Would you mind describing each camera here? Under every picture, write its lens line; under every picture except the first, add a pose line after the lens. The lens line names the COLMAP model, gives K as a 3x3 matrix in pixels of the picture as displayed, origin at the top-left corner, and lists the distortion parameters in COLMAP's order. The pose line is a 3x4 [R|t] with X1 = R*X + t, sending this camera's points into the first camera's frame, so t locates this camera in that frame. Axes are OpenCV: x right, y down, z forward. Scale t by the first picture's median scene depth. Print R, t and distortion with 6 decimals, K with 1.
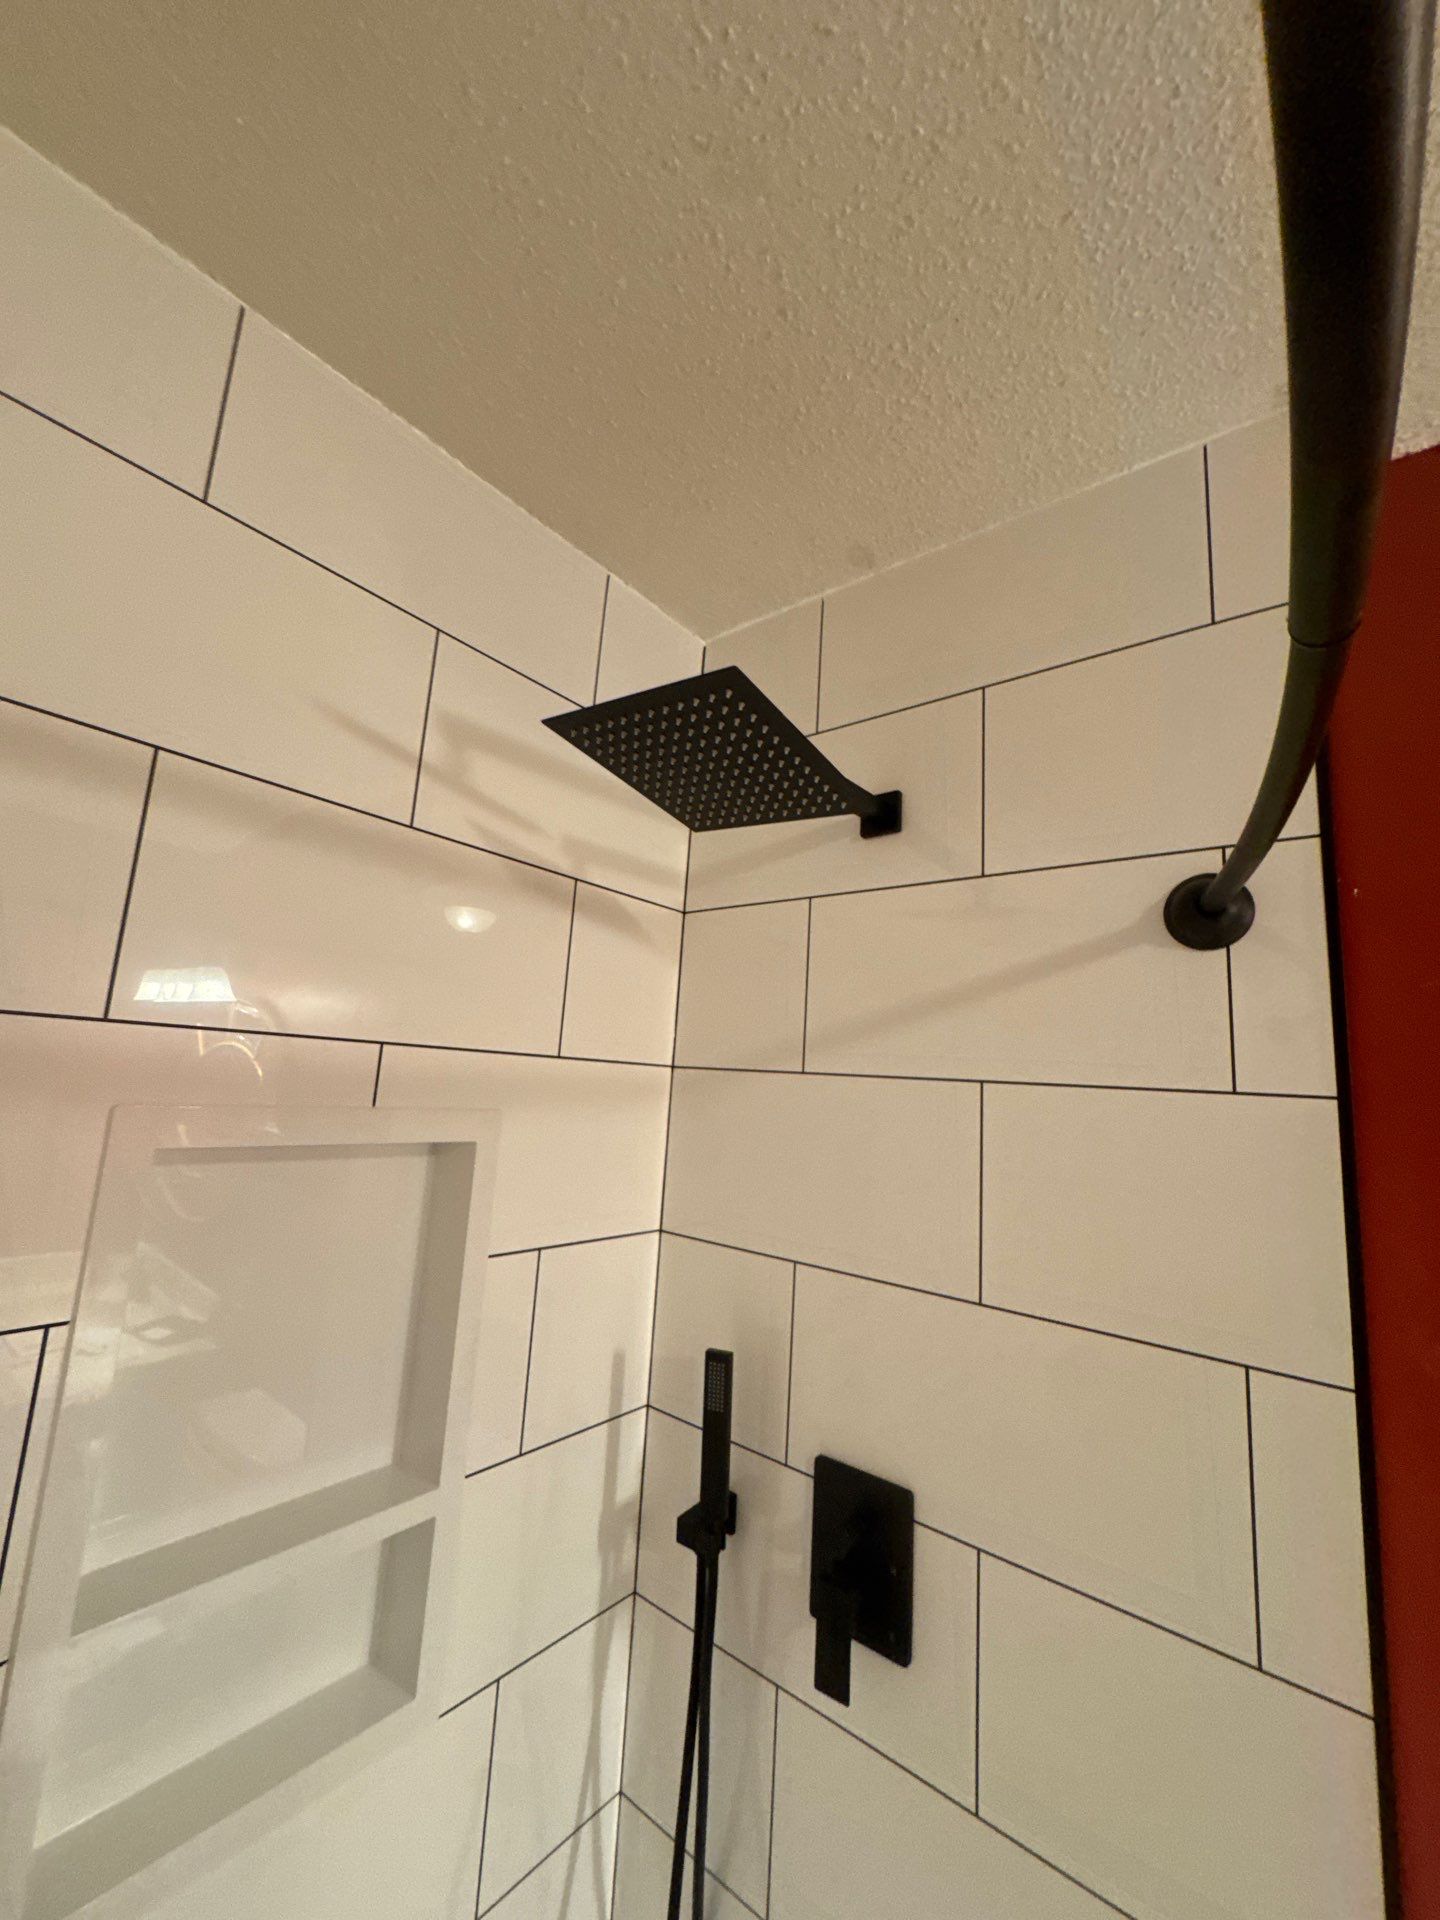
lens RADIAL K [[768.4, 0, 721.4], [0, 768.4, 961.7], [0, 0, 1]] dist [-0.001793, 0.000144]
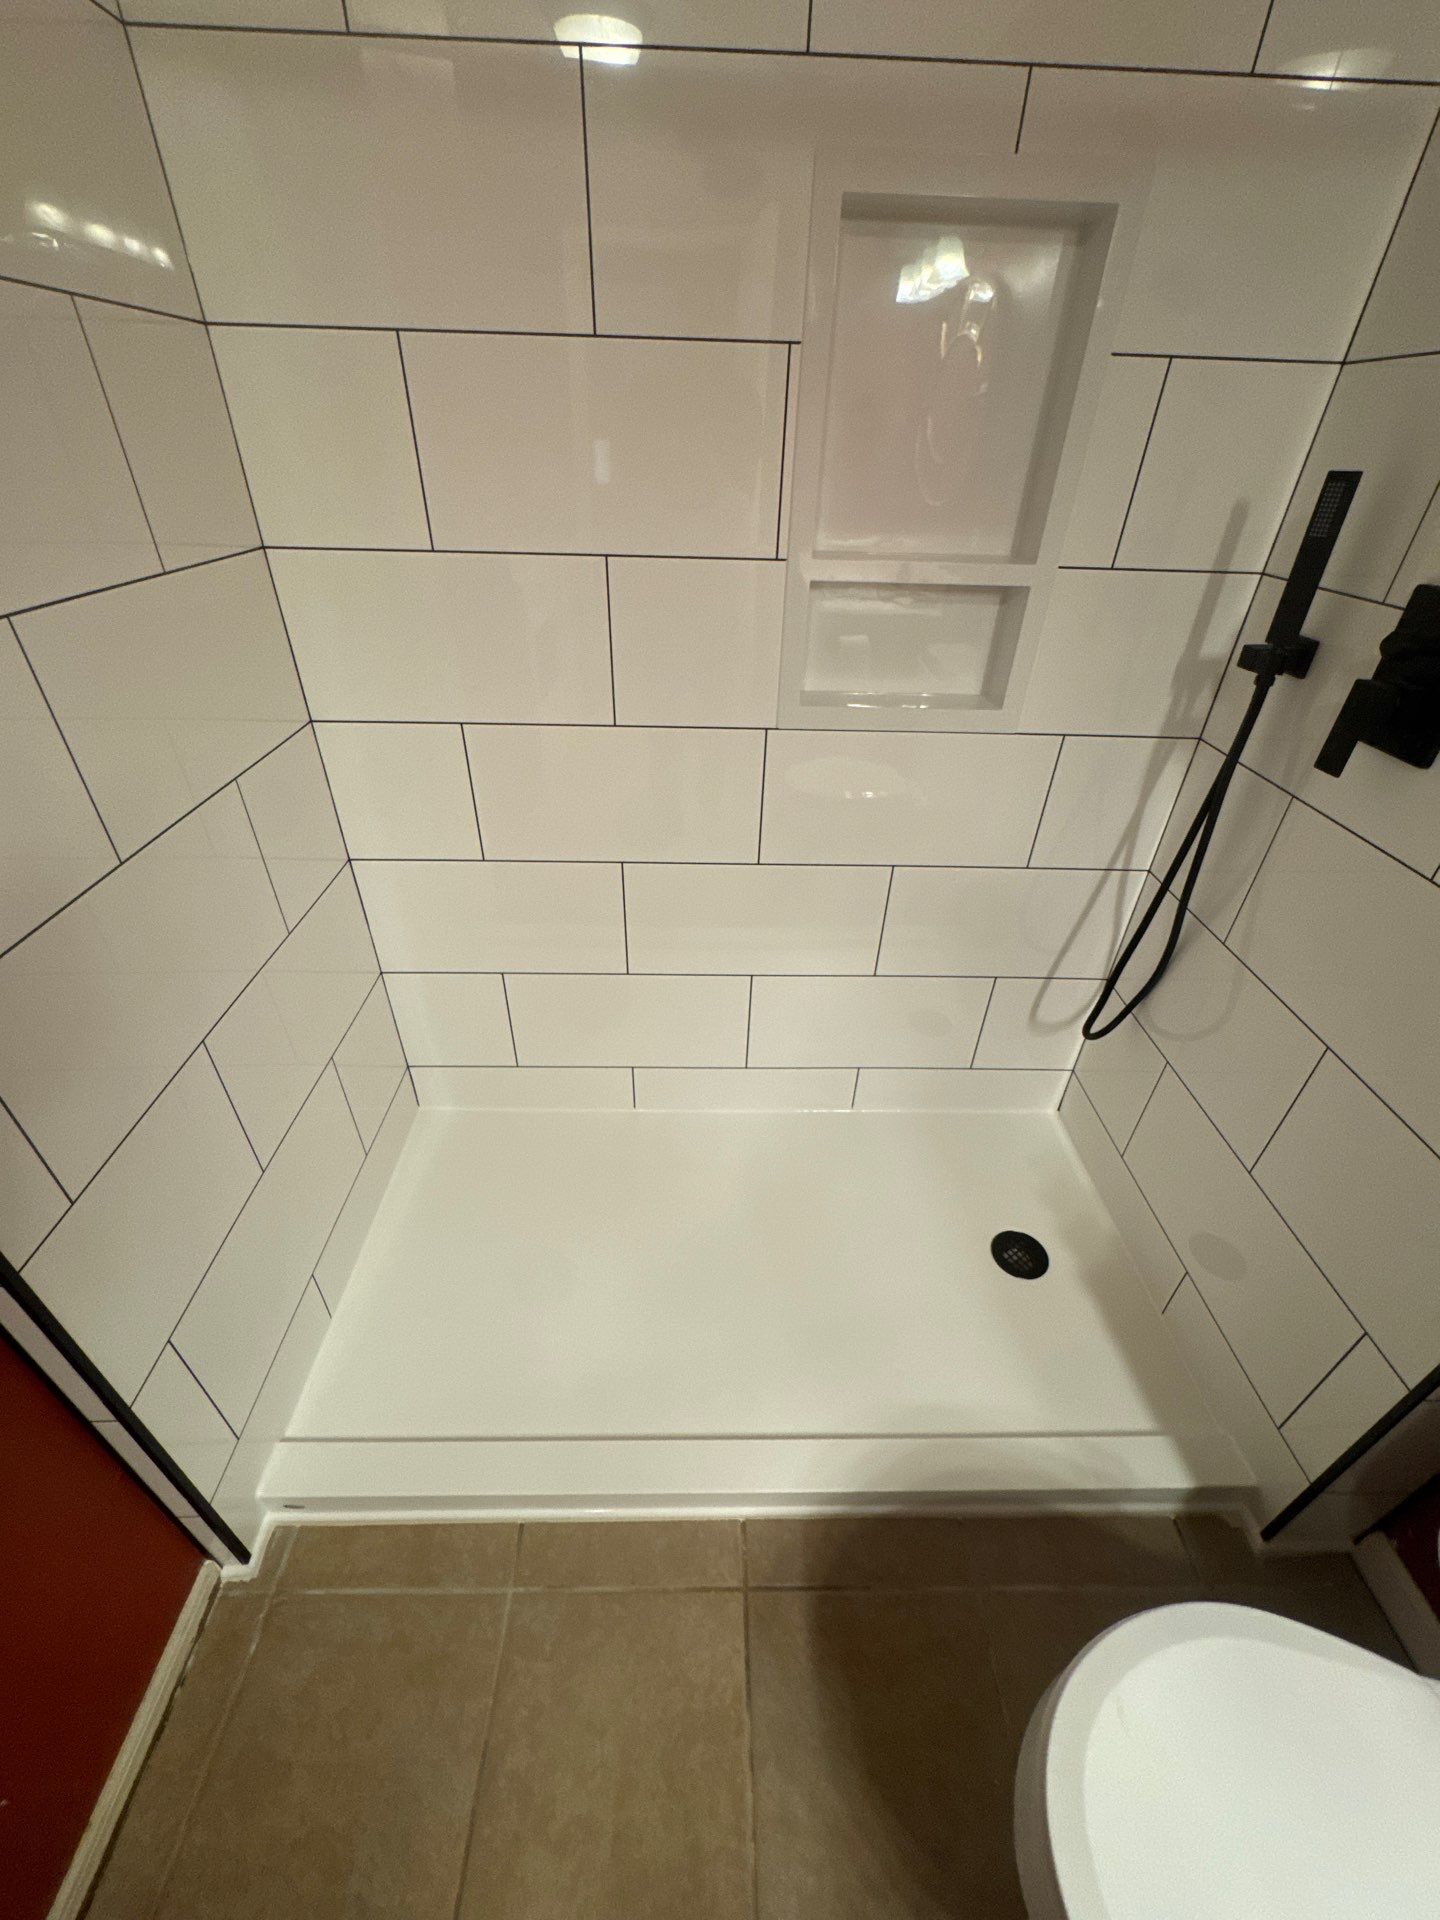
lens RADIAL K [[768.4, 0, 719.3], [0, 768.4, 958.8], [0, 0, 1]] dist [-0.001793, 0.000144]
pose [[0.634517, 0.396310, -0.663571, 0.362841], [0.133603, 0.789375, 0.599198, 0.317332], [0.761274, -0.468856, 0.447923, -0.259099]]
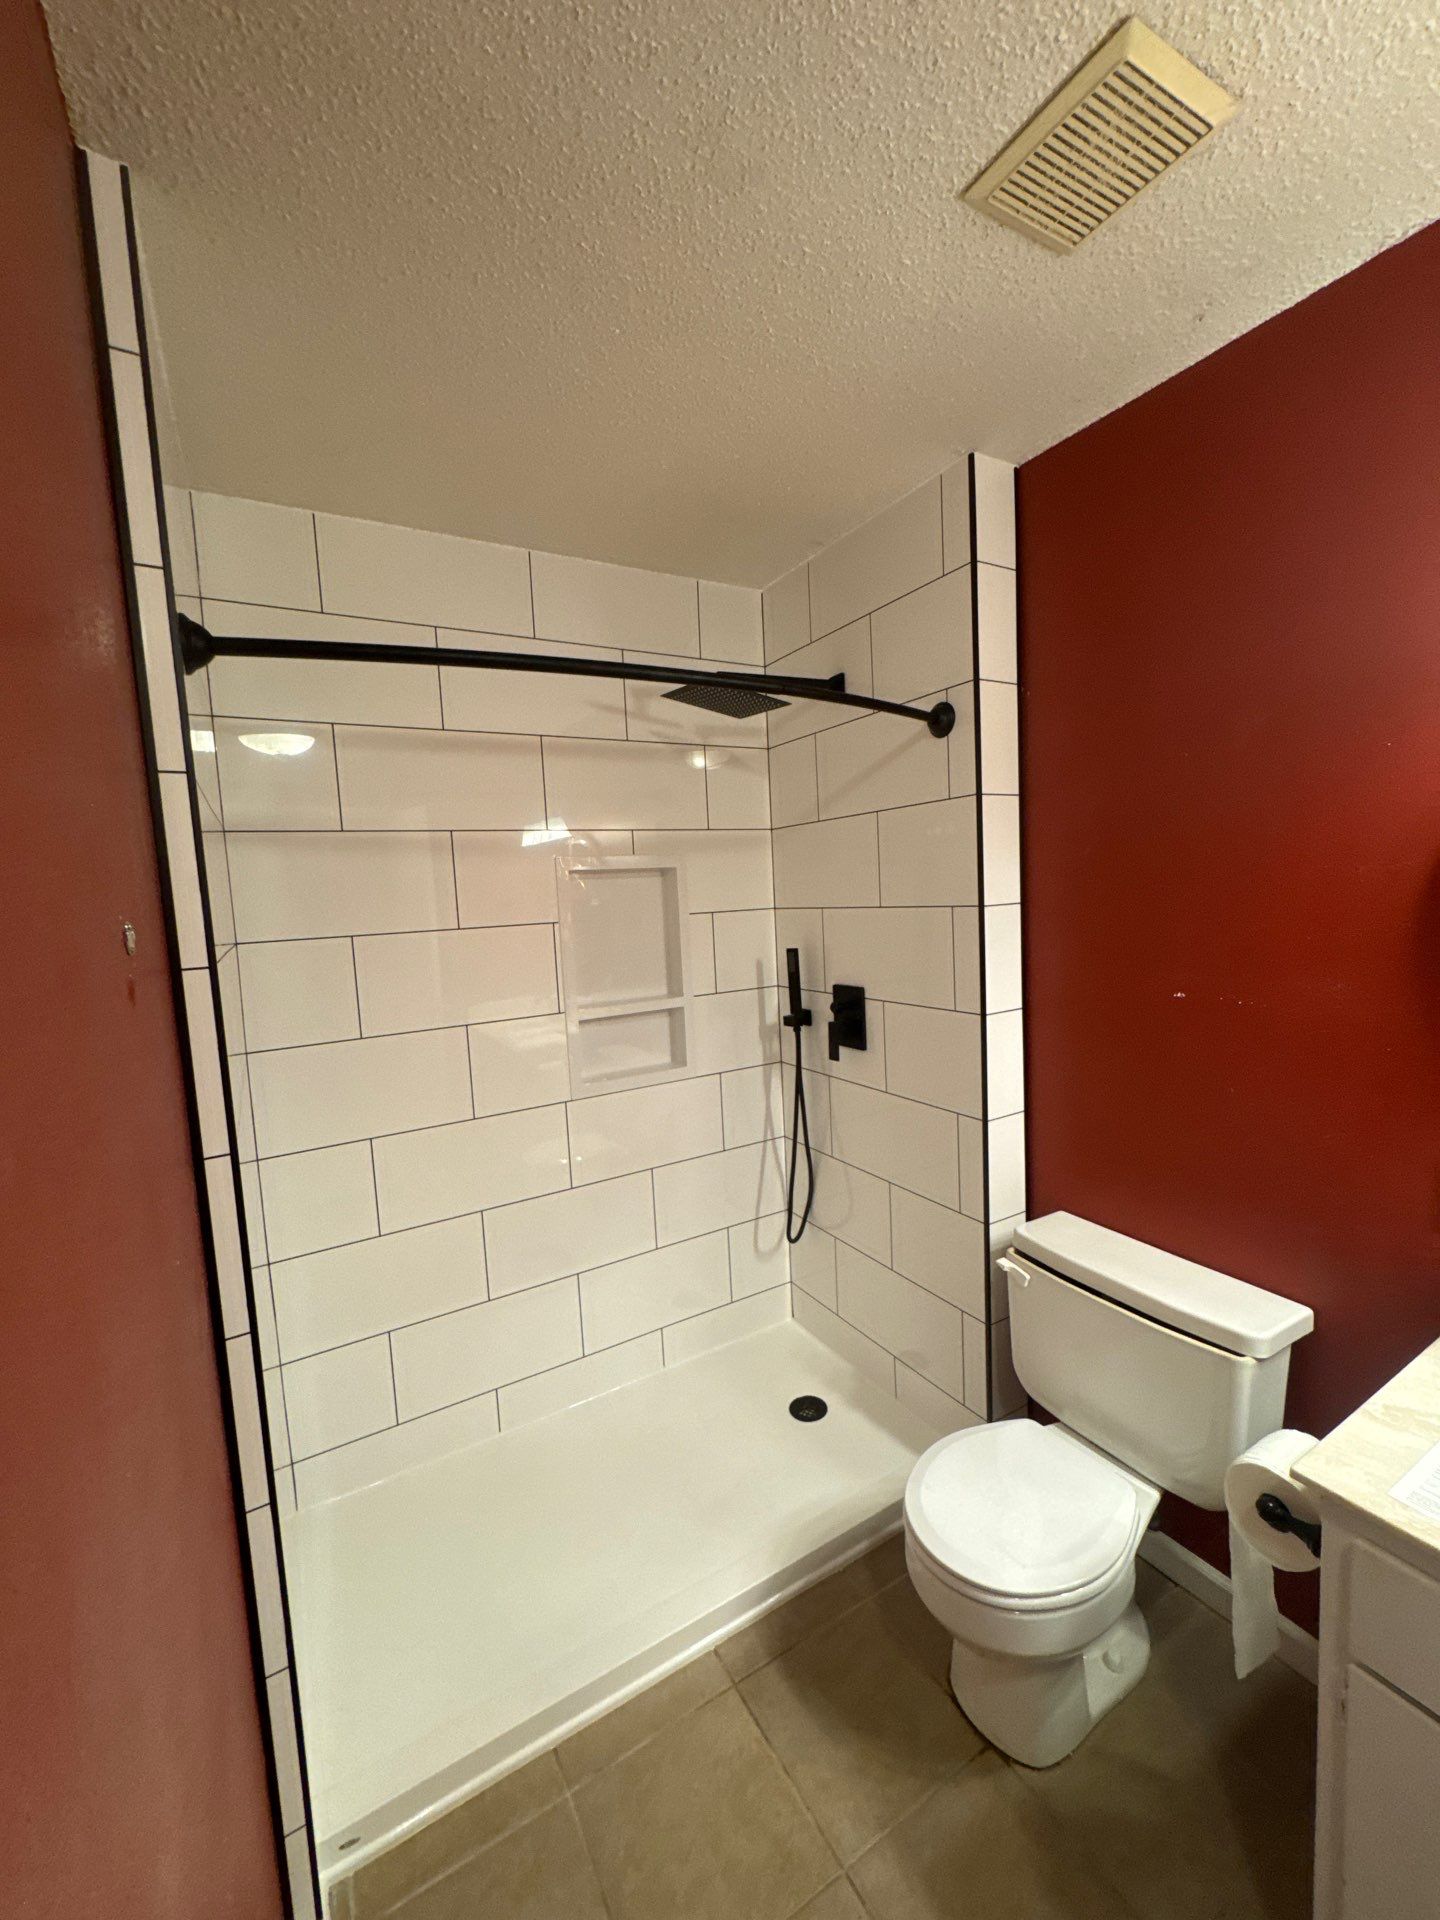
lens RADIAL K [[768.4, 0, 720.8], [0, 768.4, 958.7], [0, 0, 1]] dist [-0.001793, 0.000144]
pose [[0.926231, -0.076302, -0.369154, 0.639320], [0.162239, 0.964648, 0.207682, 0.029791], [0.340257, -0.252253, 0.905866, -1.140547]]
